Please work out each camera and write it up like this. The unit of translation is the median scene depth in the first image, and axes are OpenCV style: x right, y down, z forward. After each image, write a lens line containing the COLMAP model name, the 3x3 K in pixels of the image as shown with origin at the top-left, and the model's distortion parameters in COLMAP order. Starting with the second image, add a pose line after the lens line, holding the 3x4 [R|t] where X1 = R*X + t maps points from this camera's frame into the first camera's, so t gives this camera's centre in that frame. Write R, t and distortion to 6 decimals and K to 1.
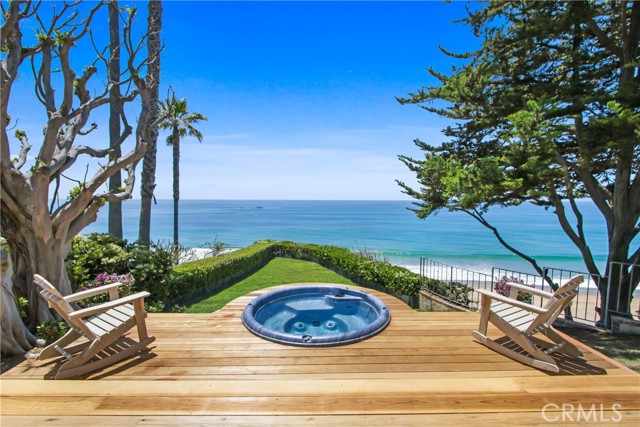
lens RADIAL K [[293.4, 0, 322.3], [0, 293.4, 213.6], [0, 0, 1]] dist [-0.019035, 0.002712]
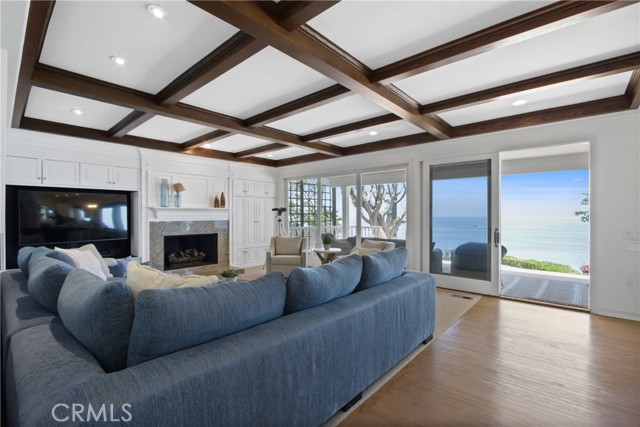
lens RADIAL K [[293.4, 0, 320.1], [0, 293.4, 214.7], [0, 0, 1]] dist [-0.019035, 0.002712]
pose [[0.729782, -0.009811, -0.683609, 0.371159], [-0.027914, 0.998636, -0.044132, 0.013110], [0.683110, 0.051289, 0.728513, -1.007337]]
